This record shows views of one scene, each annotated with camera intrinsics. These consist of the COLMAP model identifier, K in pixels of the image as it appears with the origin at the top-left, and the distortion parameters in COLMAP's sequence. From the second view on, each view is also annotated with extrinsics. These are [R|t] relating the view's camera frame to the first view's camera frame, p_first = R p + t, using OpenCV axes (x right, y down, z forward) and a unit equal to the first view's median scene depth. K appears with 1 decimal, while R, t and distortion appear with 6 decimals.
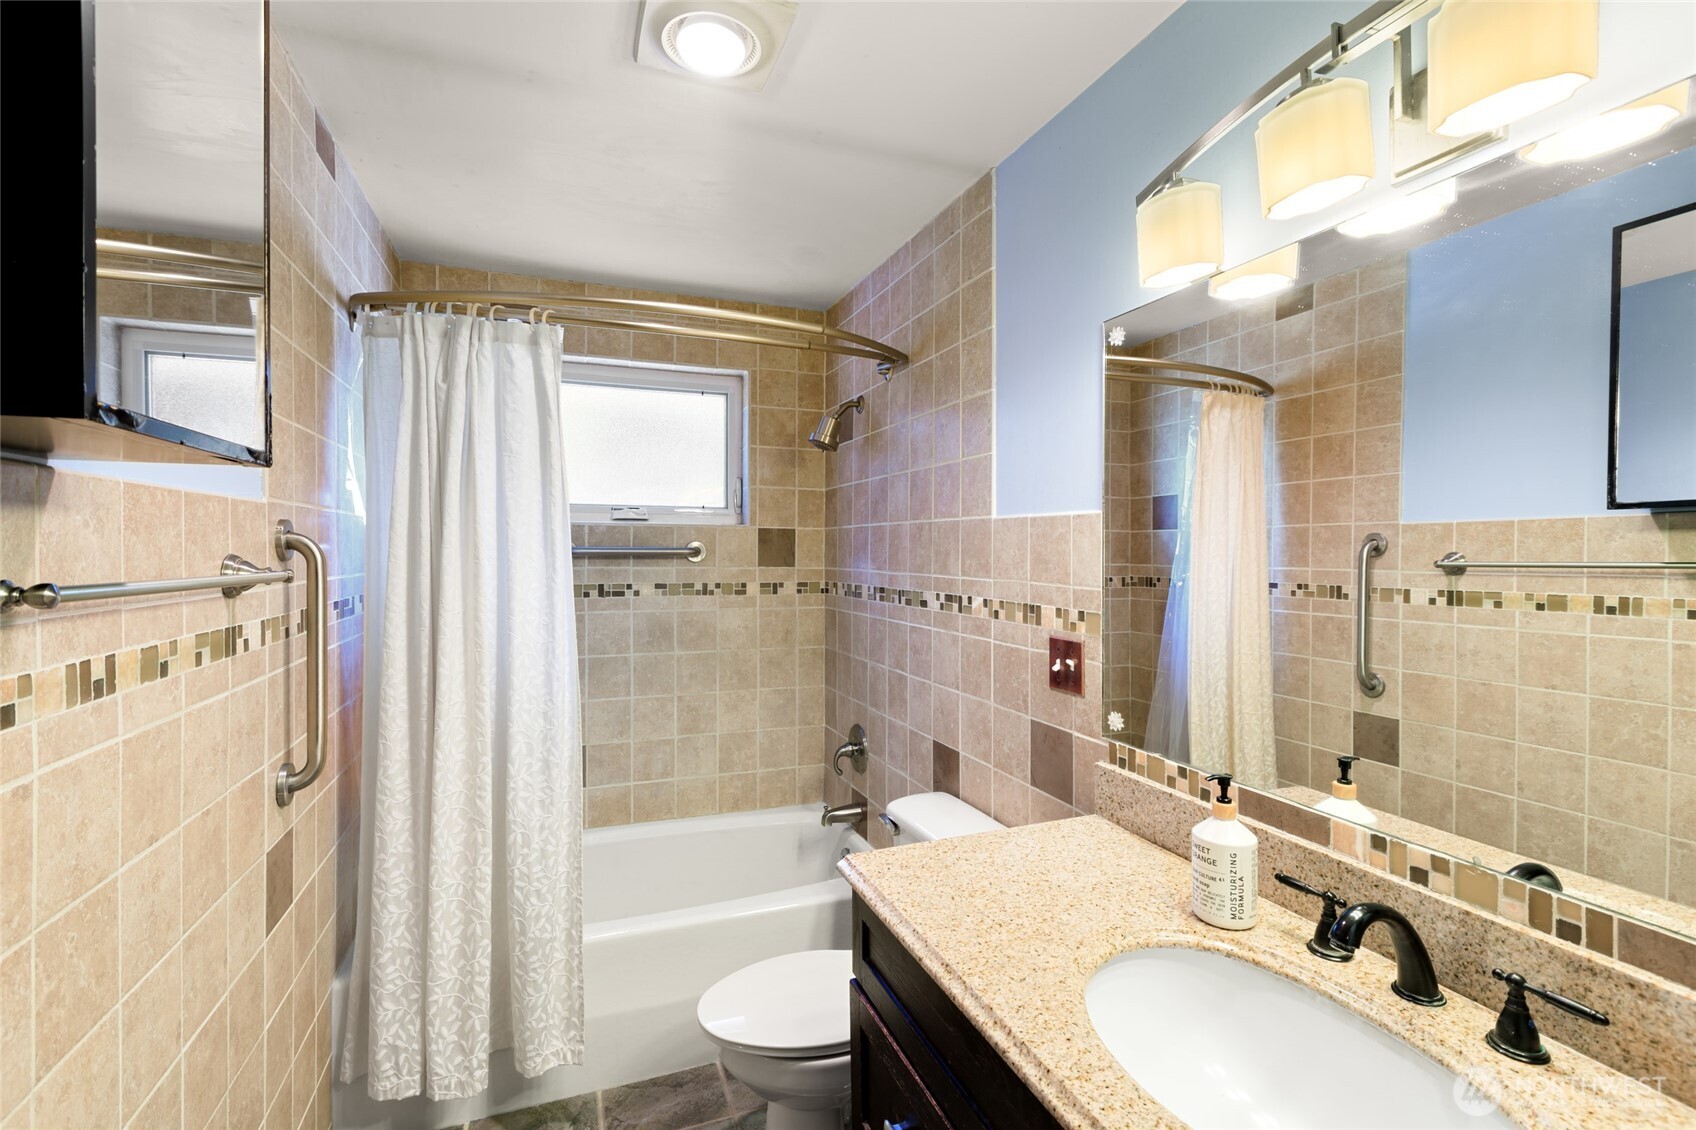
lens RADIAL K [[768.2, 0, 847.5], [0, 768.2, 557.2], [0, 0, 1]] dist [0.002574, -0.001030]
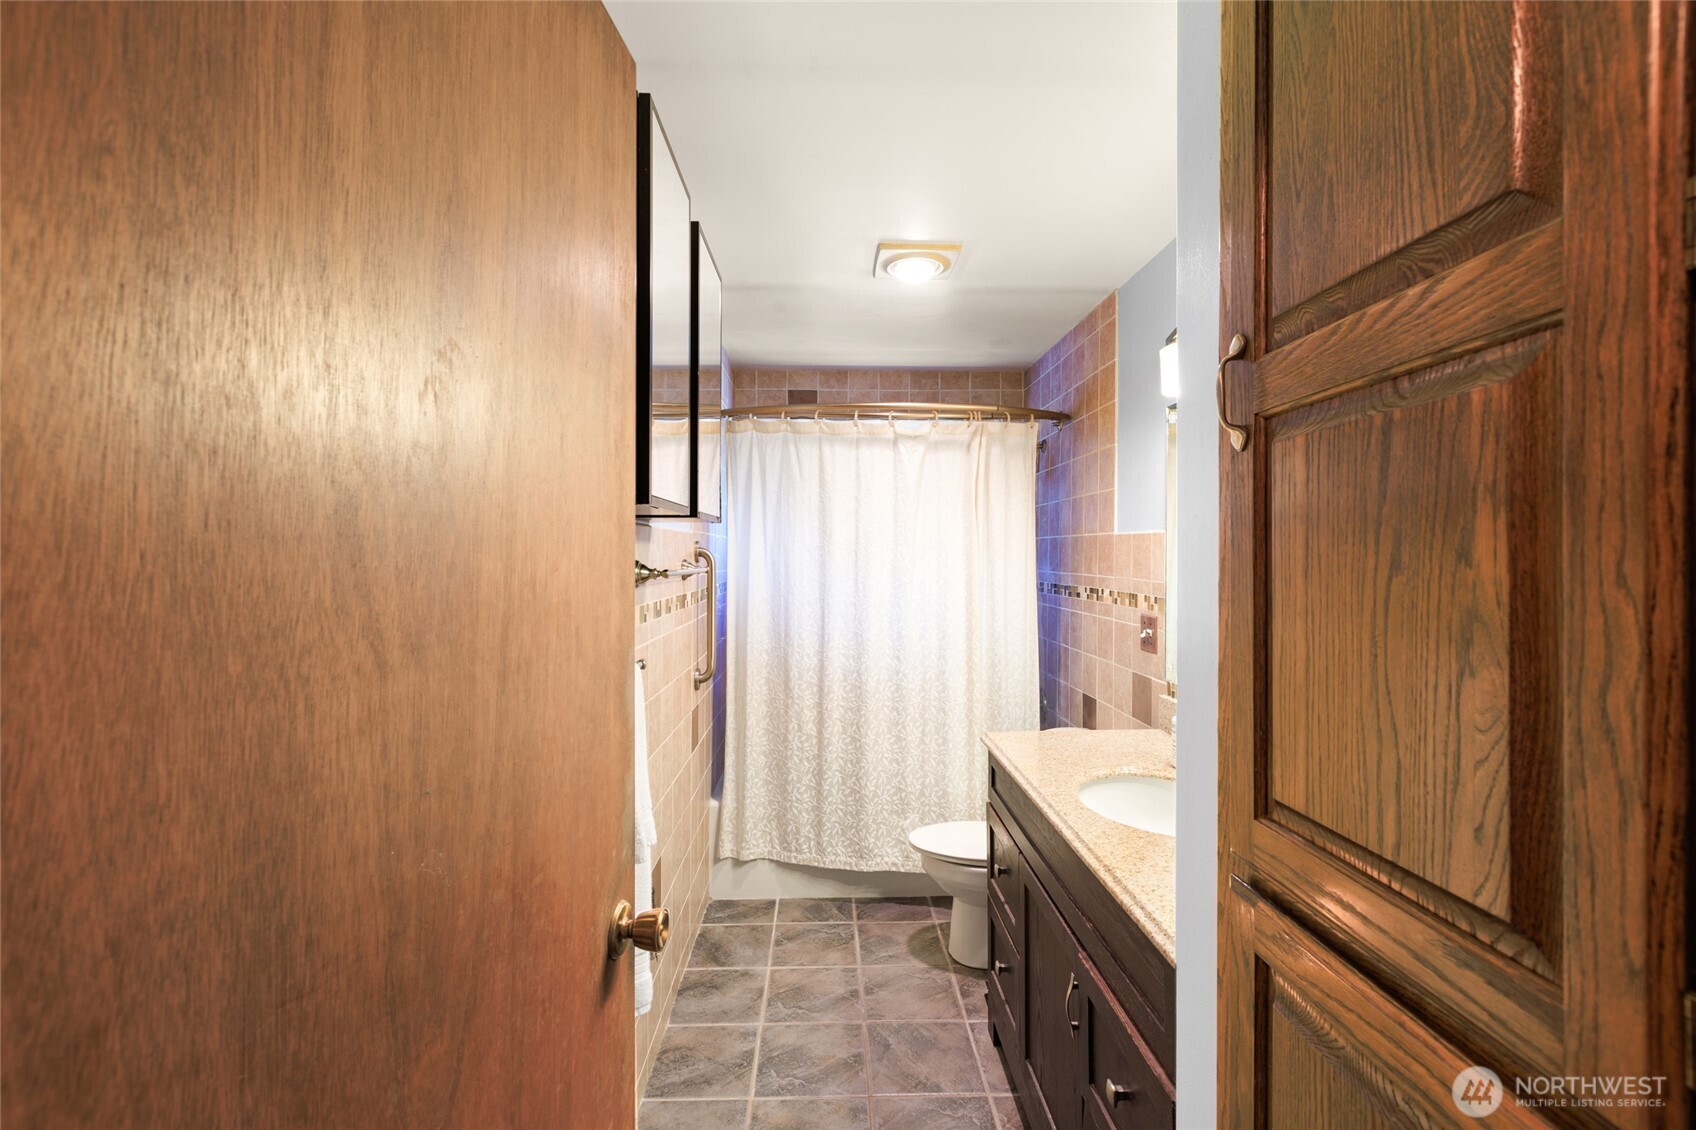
lens RADIAL K [[768.2, 0, 847.5], [0, 768.2, 557.2], [0, 0, 1]] dist [0.002574, -0.001030]
pose [[0.944914, 0.000219, -0.327318, 0.208523], [-0.002054, 0.999984, -0.005261, 0.000838], [0.327311, 0.005644, 0.944900, -0.577459]]
